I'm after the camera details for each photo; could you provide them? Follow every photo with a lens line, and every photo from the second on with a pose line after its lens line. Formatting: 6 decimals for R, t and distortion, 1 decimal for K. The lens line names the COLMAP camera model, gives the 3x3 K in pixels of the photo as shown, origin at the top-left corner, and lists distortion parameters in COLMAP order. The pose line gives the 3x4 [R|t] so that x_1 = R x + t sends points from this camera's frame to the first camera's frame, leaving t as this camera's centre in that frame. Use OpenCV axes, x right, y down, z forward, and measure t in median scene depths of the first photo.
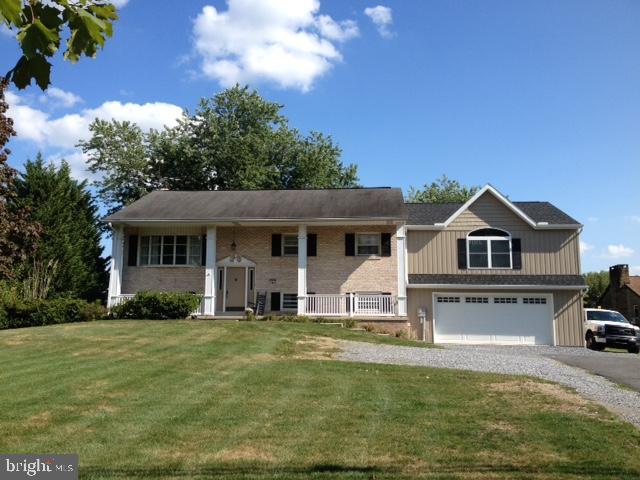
lens RADIAL K [[597.9, 0, 319.3], [0, 597.9, 238.0], [0, 0, 1]] dist [0.025166, 0.000000]
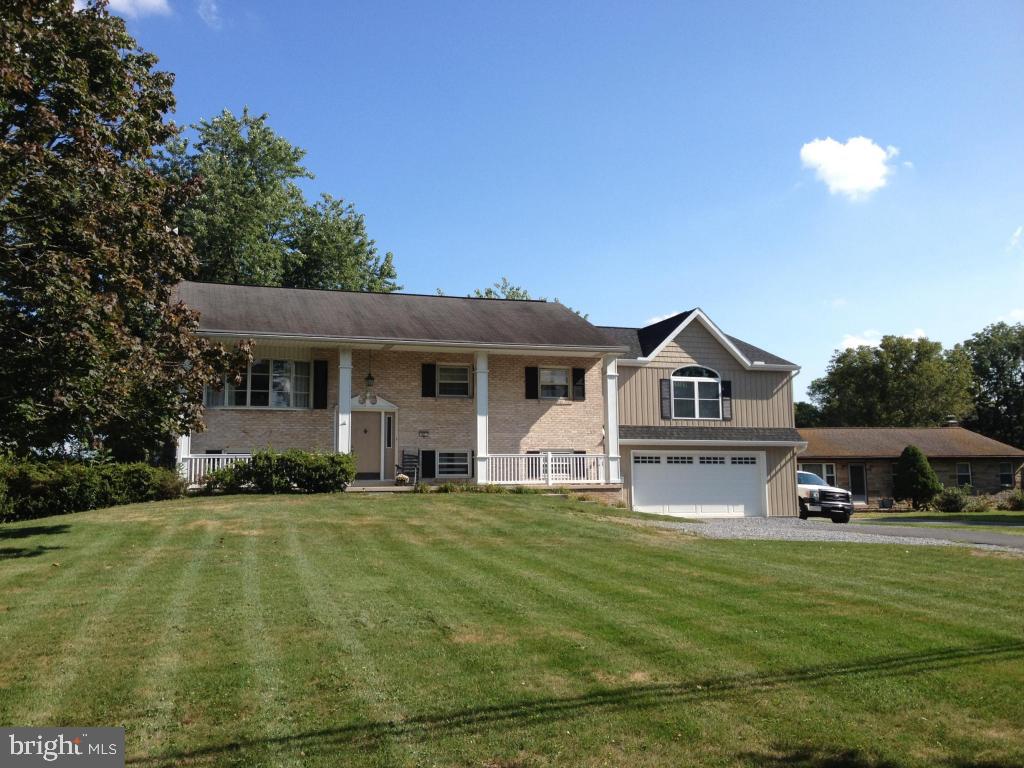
lens RADIAL K [[956.7, 0, 512.9], [0, 956.7, 384.5], [0, 0, 1]] dist [0.025166, 0.000000]
pose [[0.911231, 0.026633, 0.411033, -0.433974], [-0.036918, 0.999172, 0.017104, -0.005390], [-0.410237, -0.030761, 0.911460, -0.017018]]
